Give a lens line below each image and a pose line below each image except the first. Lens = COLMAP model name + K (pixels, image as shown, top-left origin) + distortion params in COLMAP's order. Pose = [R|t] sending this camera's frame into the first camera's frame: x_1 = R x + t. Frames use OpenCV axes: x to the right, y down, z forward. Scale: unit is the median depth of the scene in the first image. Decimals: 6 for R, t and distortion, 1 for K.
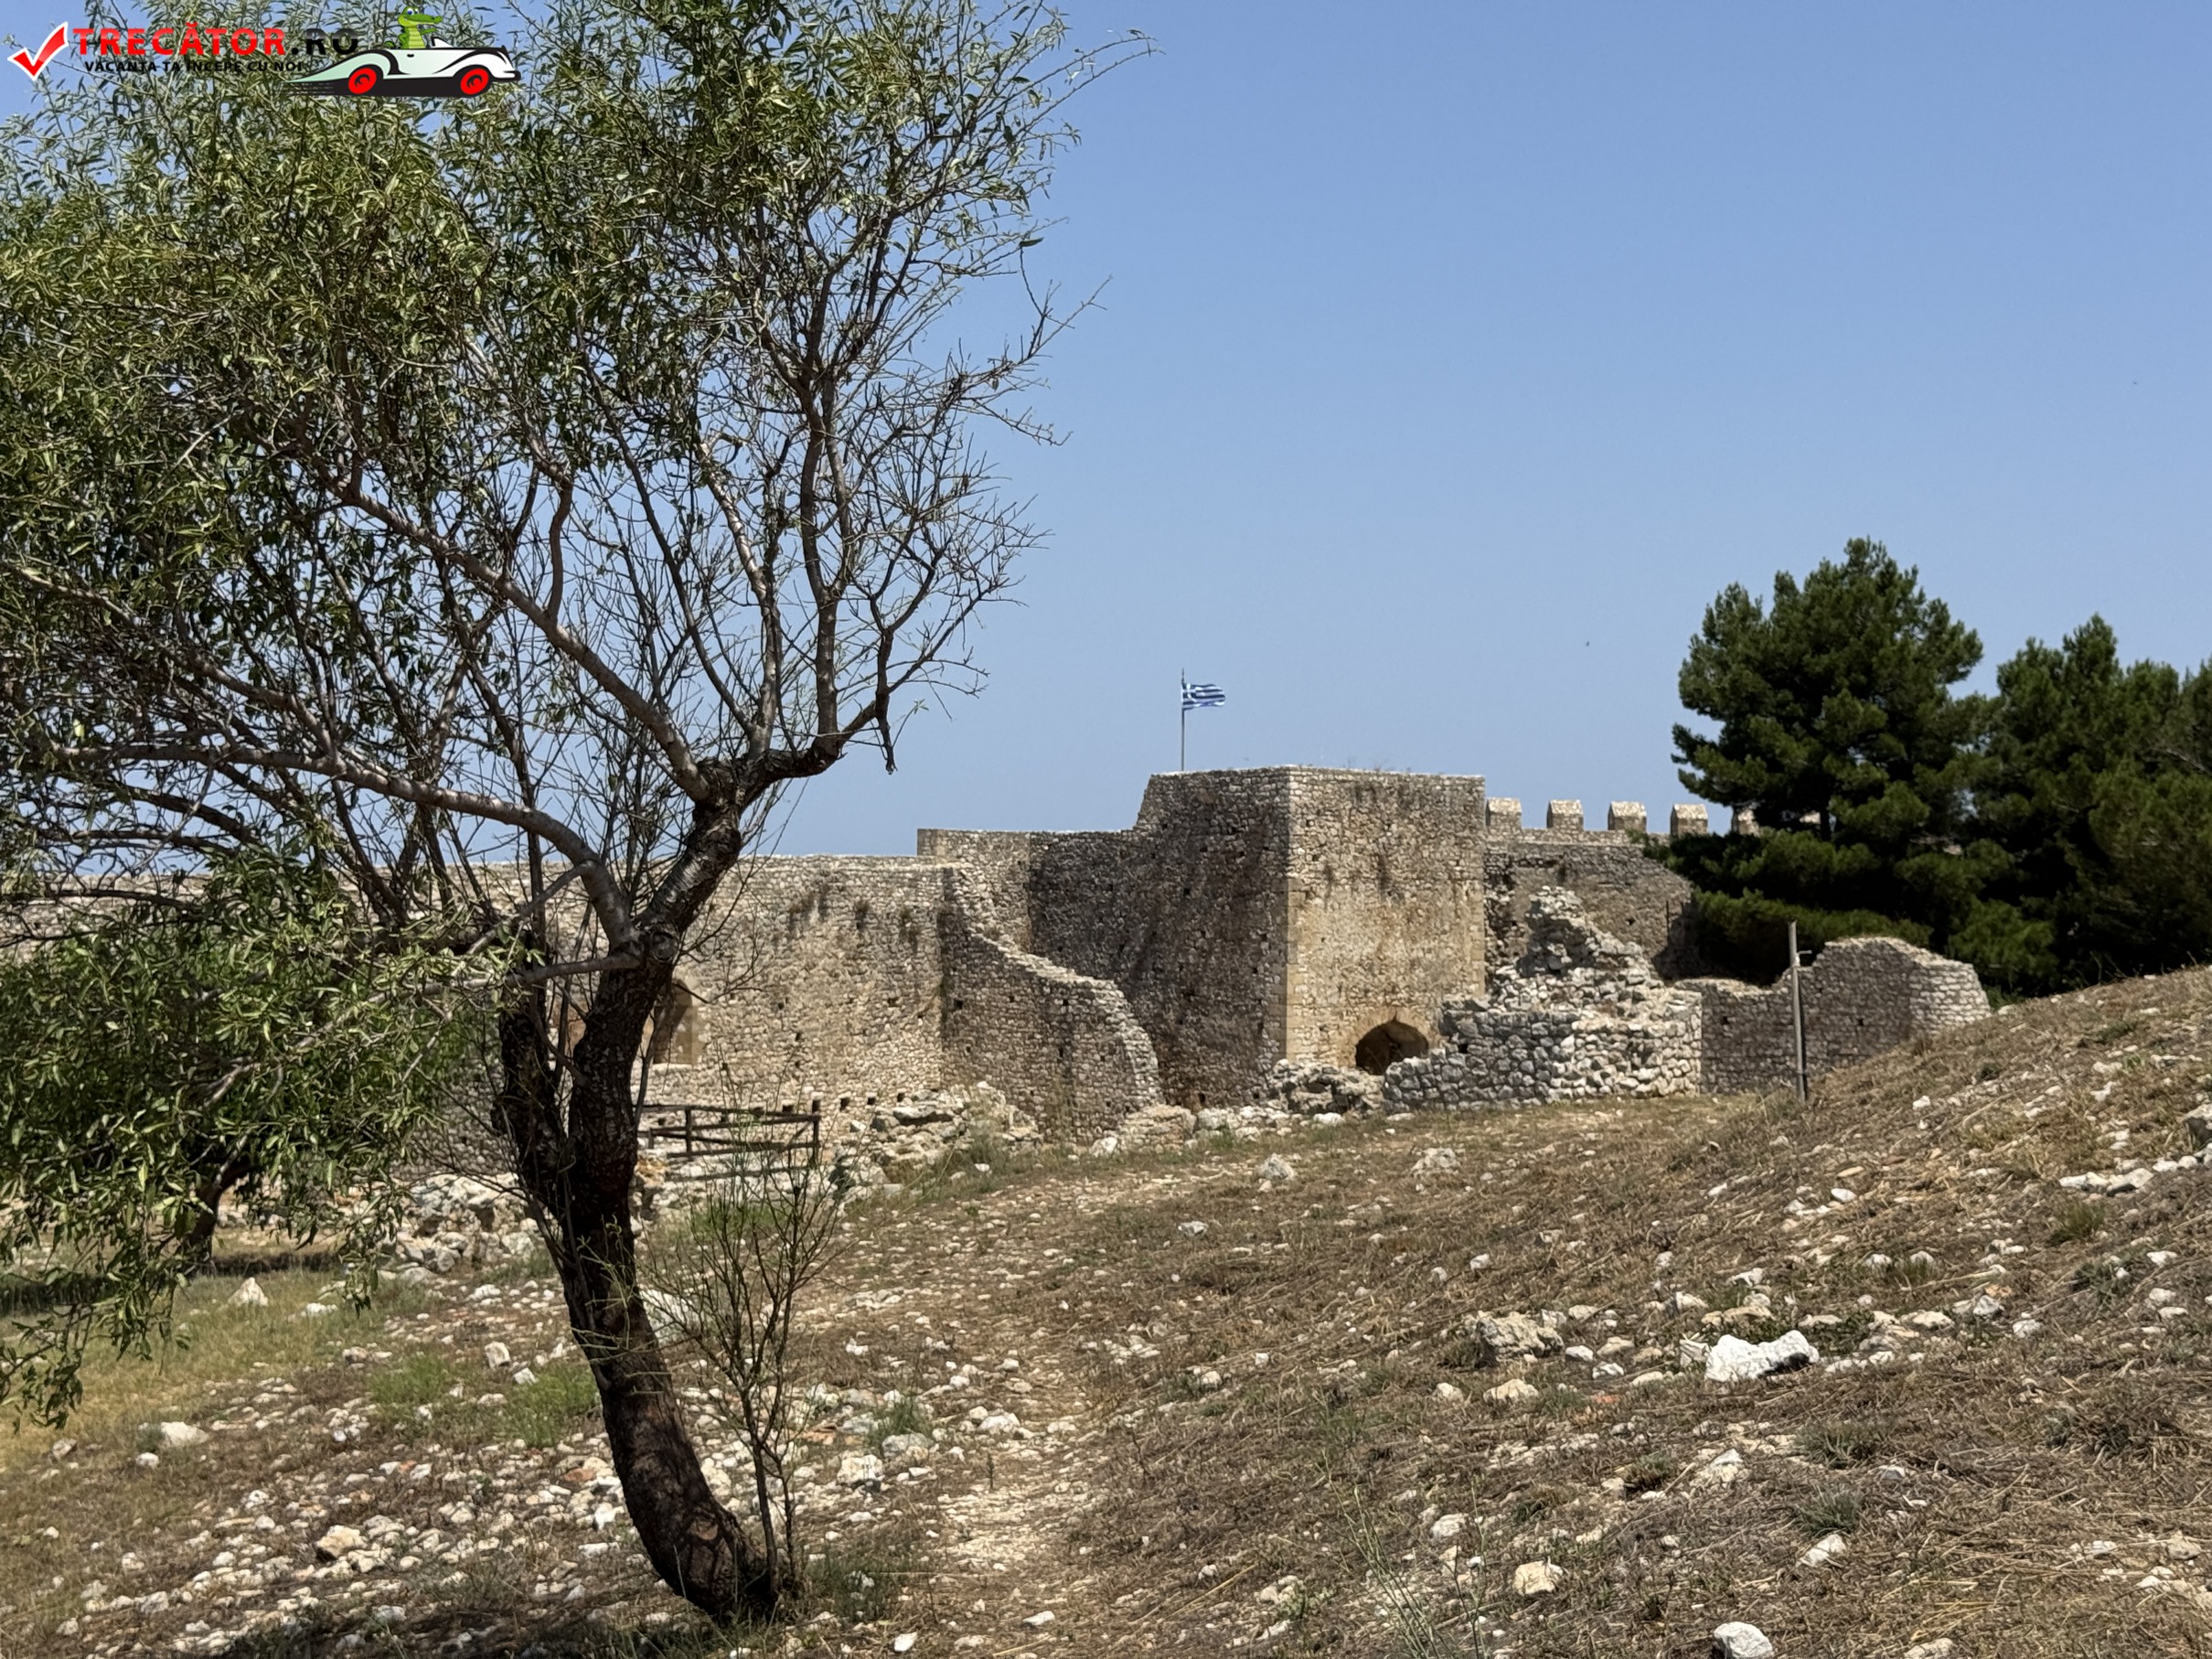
lens RADIAL K [[3088.1, 0, 1099.8], [0, 3088.1, 865.3], [0, 0, 1]] dist [0.186917, -0.046549]
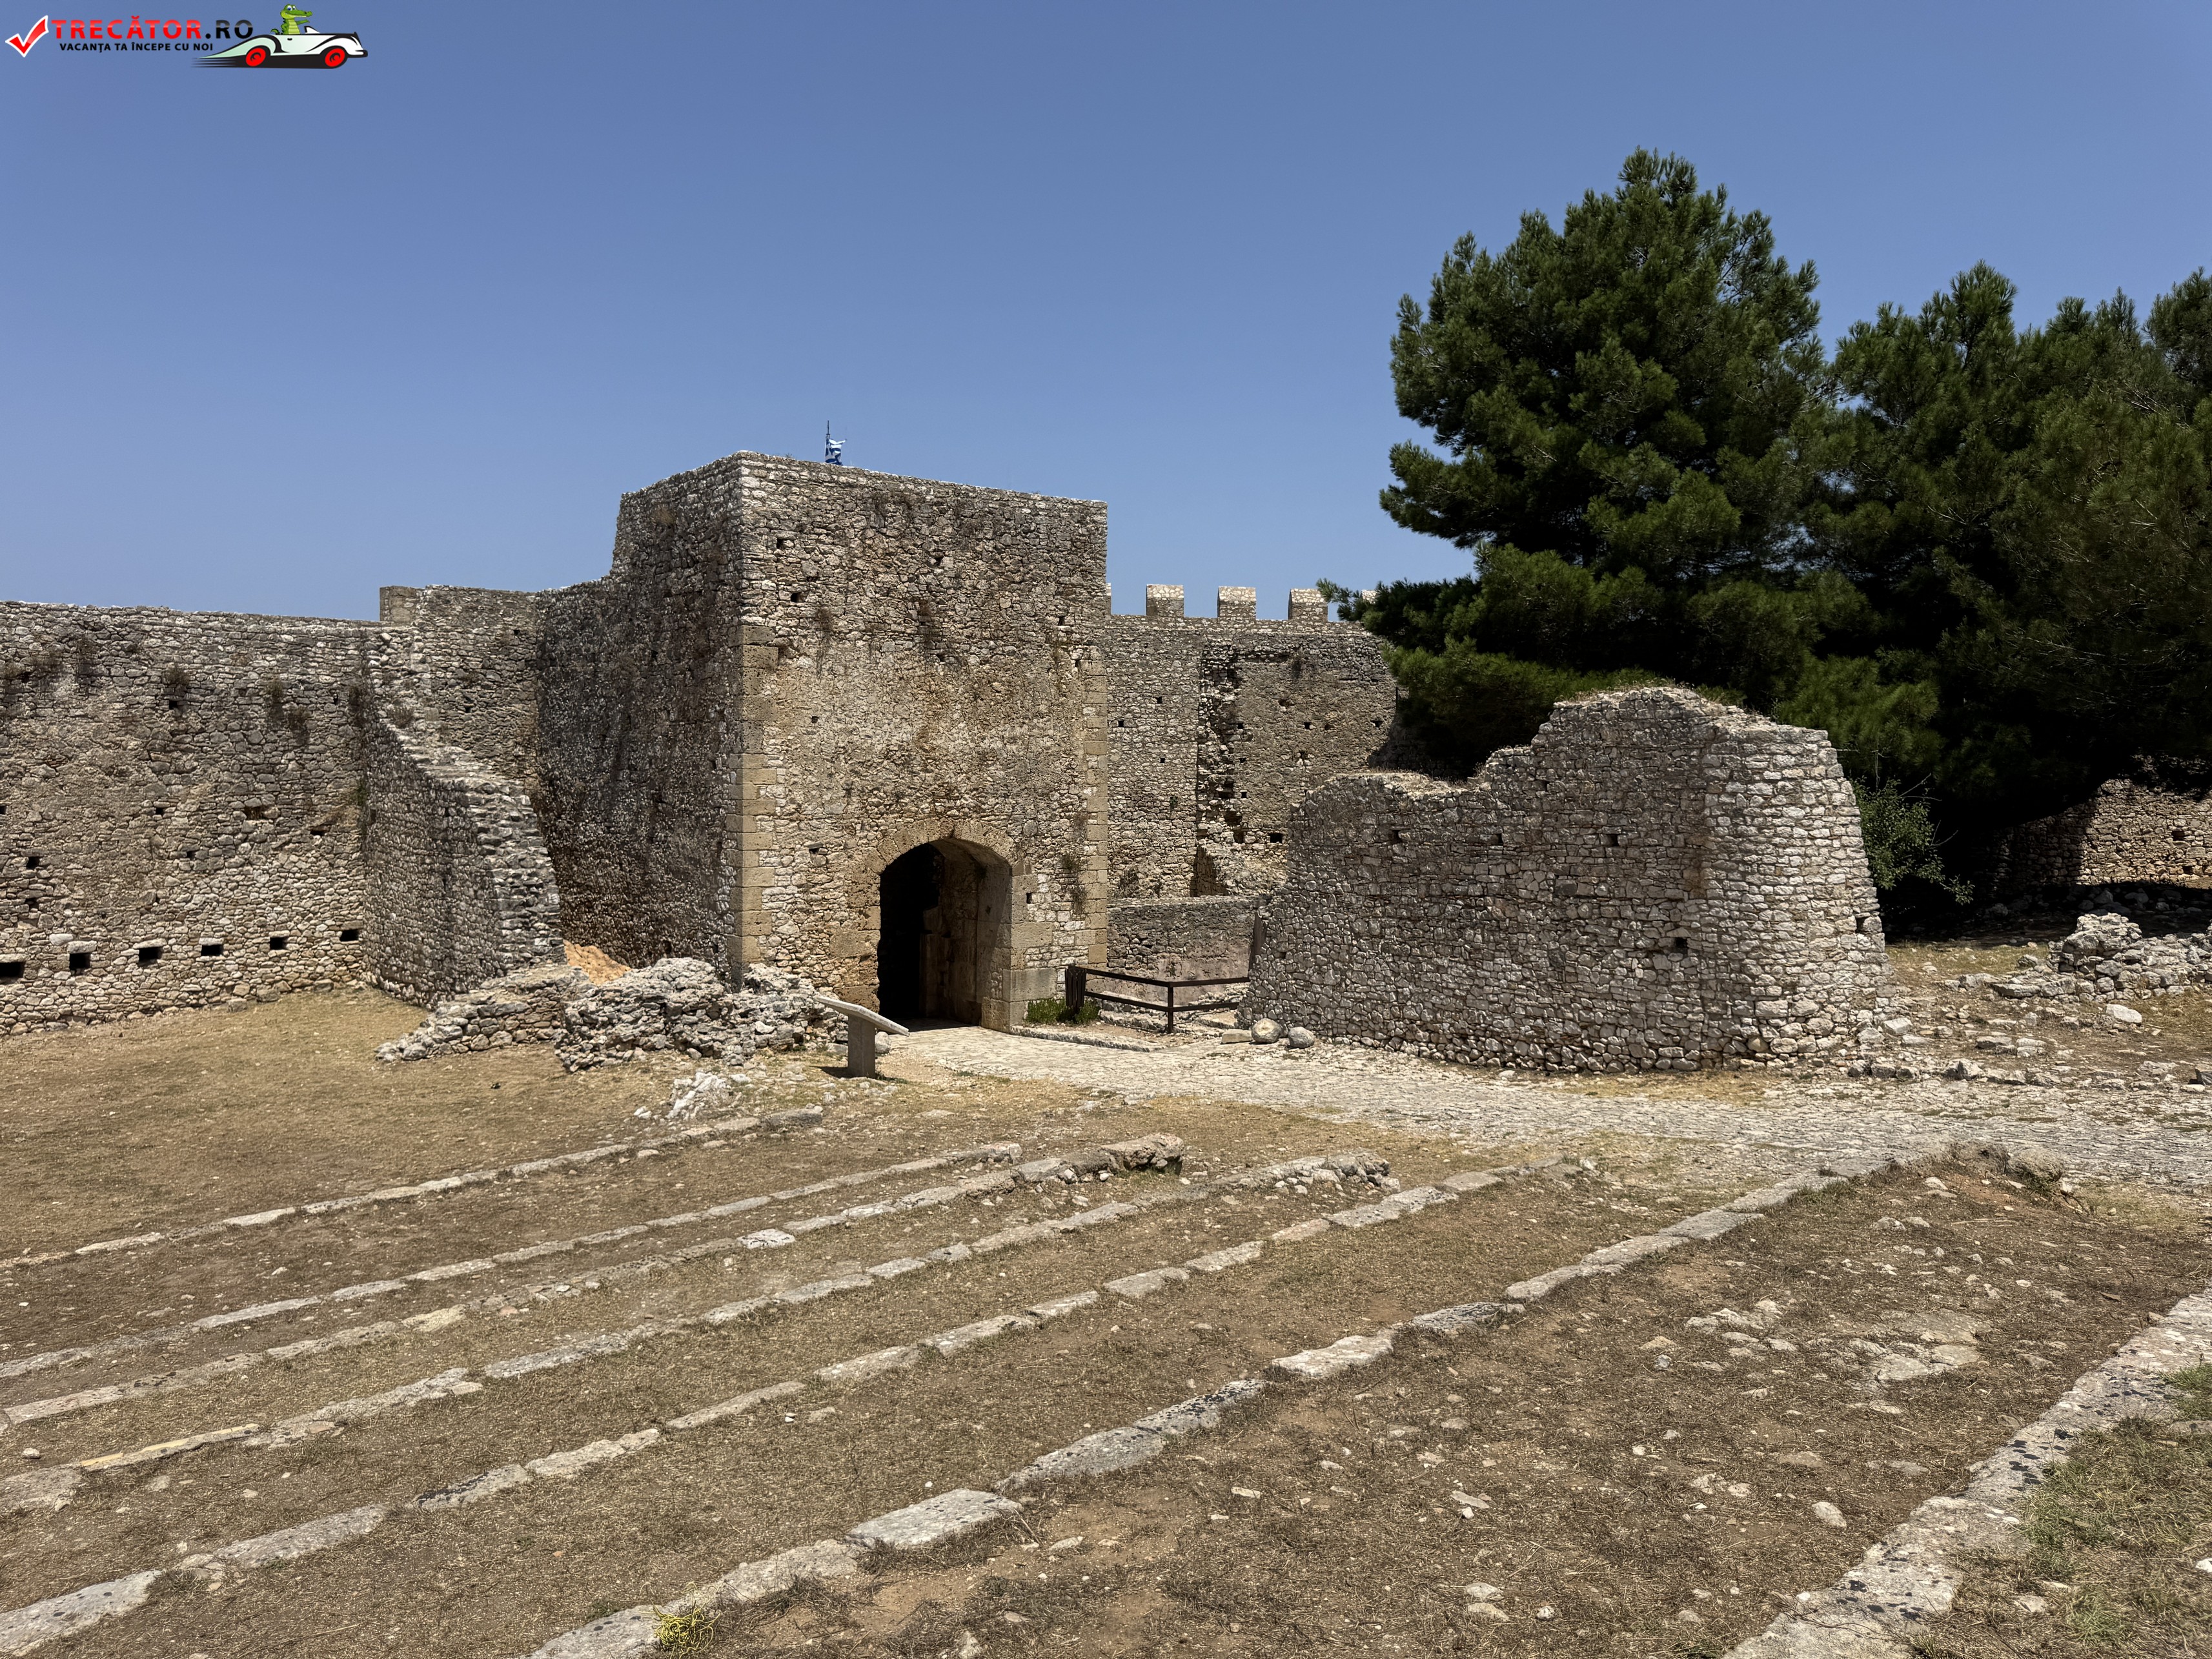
lens RADIAL K [[1578.3, 0, 1080.3], [0, 1578.3, 826.9], [0, 0, 1]] dist [0.094200, -0.104061]
pose [[0.992903, -0.000565, -0.118922, 0.170144], [0.006105, 0.998912, 0.046227, 0.031765], [0.118766, -0.046625, 0.991827, 0.656612]]
